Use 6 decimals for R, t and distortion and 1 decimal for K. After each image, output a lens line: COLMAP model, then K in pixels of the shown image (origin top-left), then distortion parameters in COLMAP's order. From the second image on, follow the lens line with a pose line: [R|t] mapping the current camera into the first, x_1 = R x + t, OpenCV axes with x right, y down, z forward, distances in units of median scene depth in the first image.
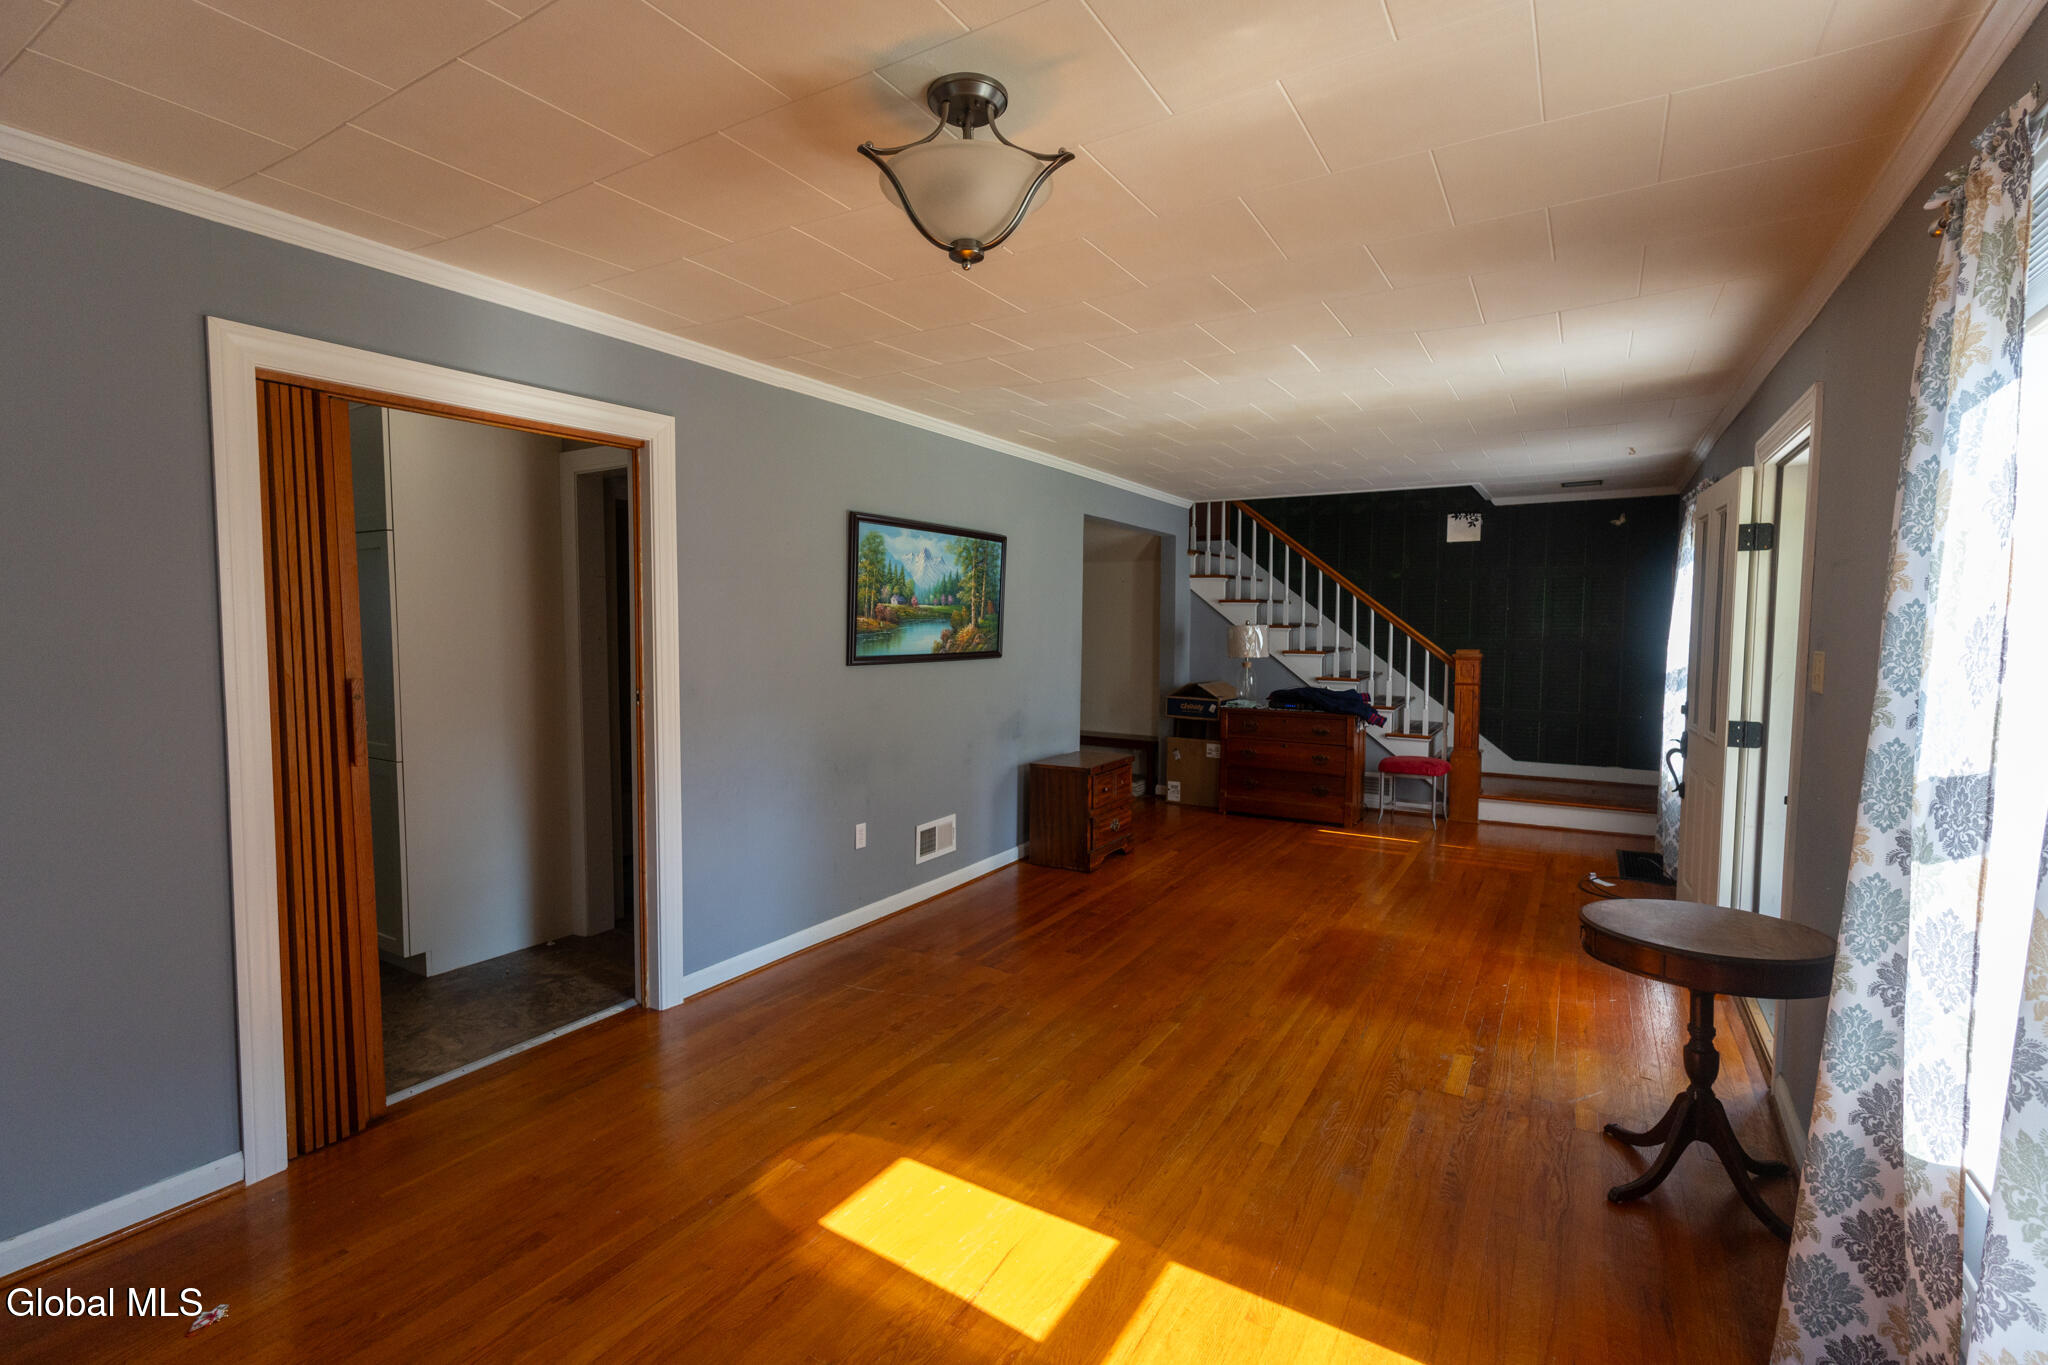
lens RADIAL K [[941.3, 0, 1019.7], [0, 941.3, 686.8], [0, 0, 1]] dist [0.002562, 0.000879]
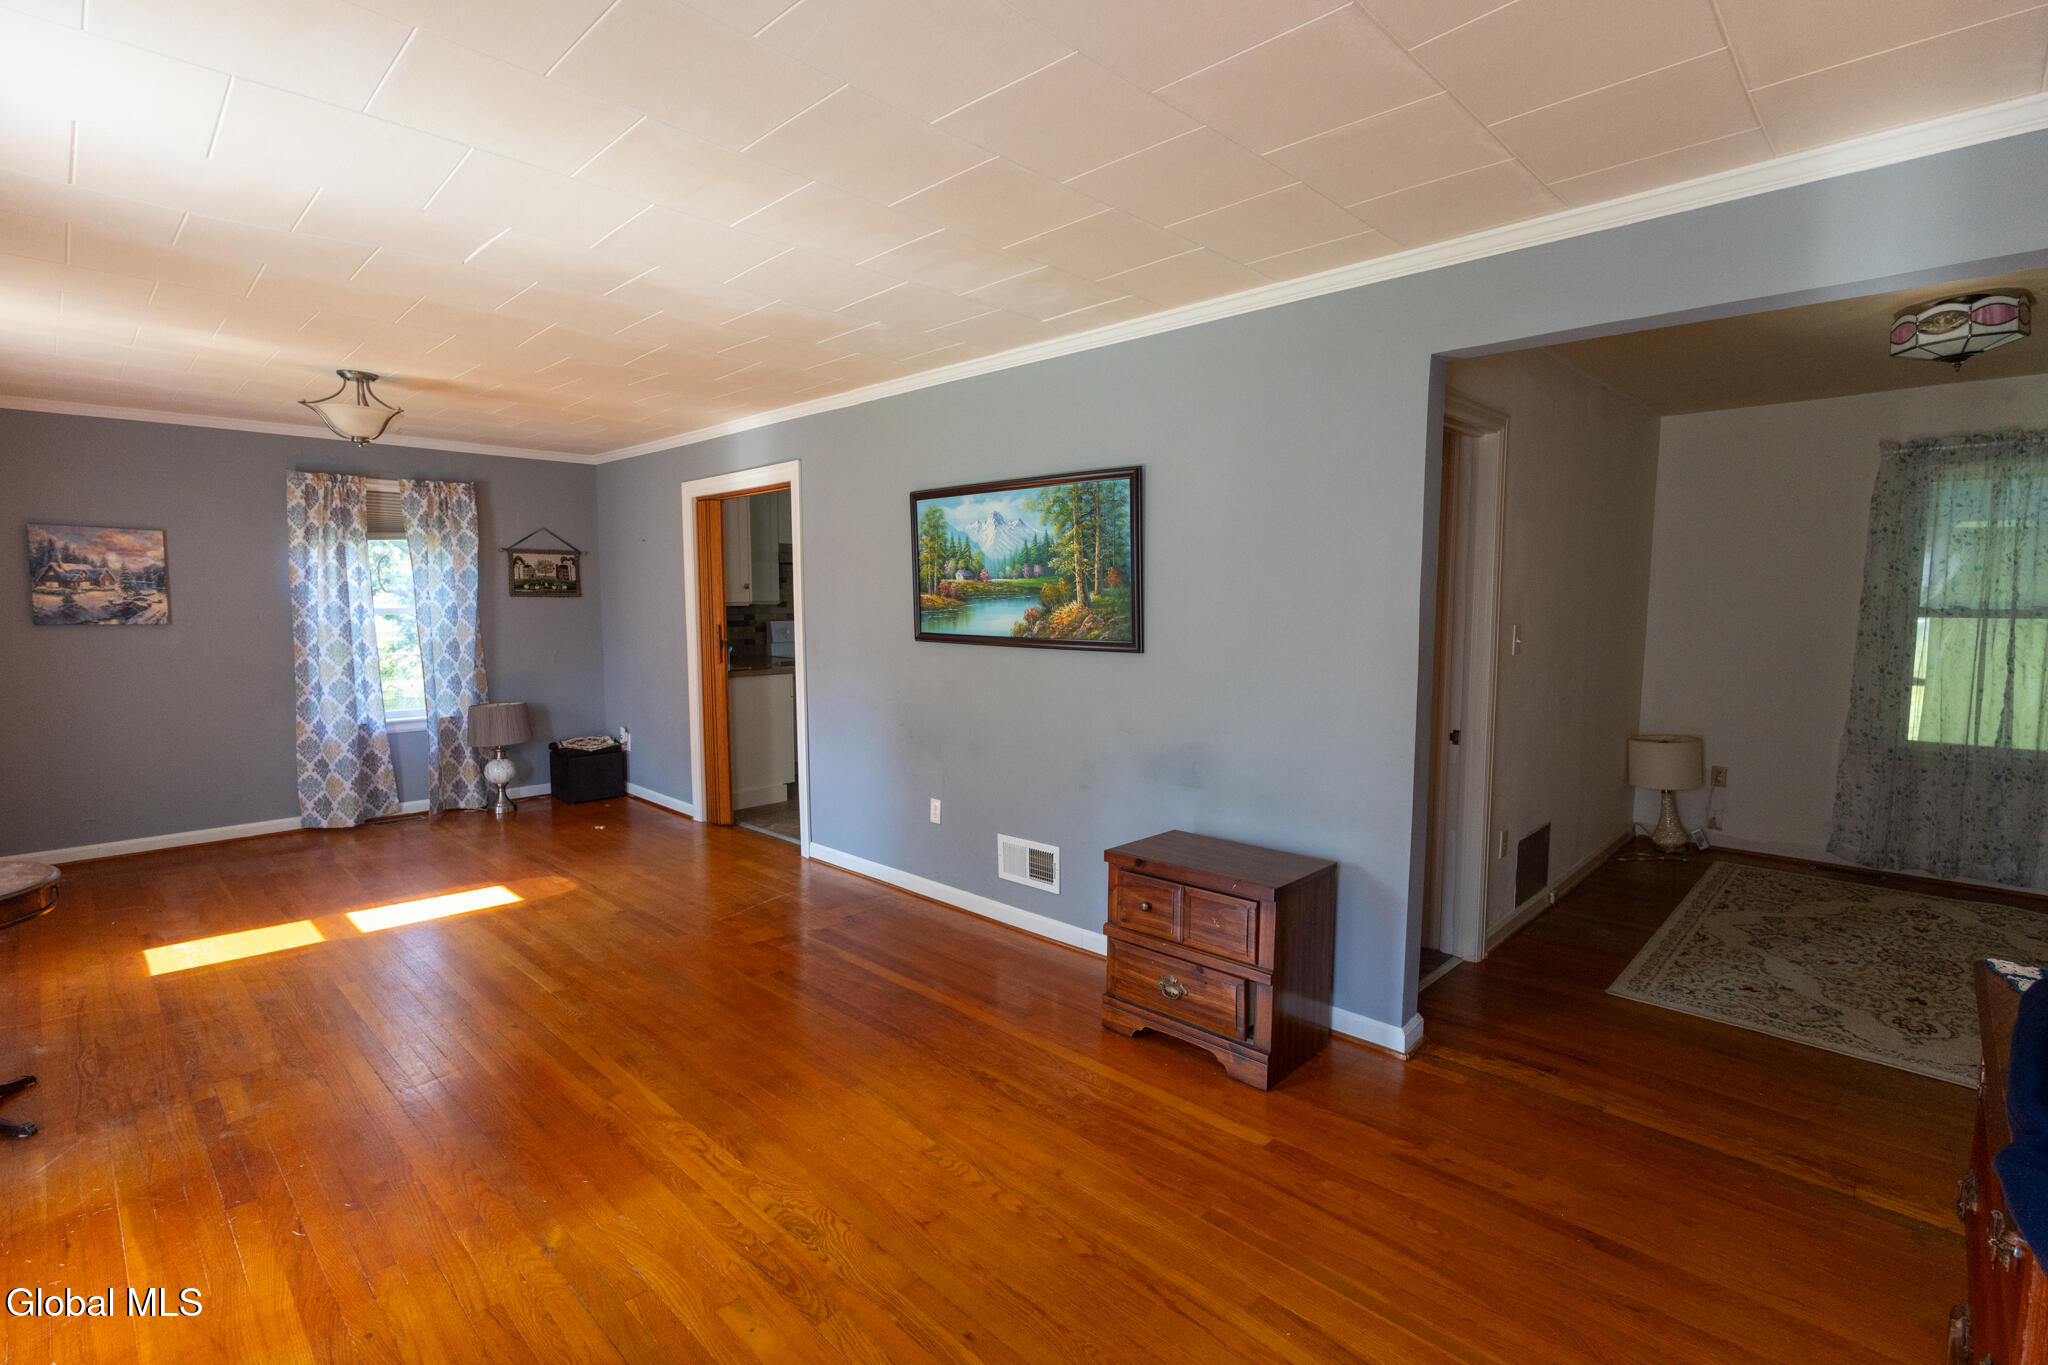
lens RADIAL K [[941.3, 0, 1016.9], [0, 941.3, 681.8], [0, 0, 1]] dist [0.002562, 0.000879]
pose [[-0.225493, 0.080887, -0.970881, 0.739293], [-0.070307, 0.992598, 0.099025, -0.080679], [0.971705, 0.090589, -0.218137, 1.223294]]
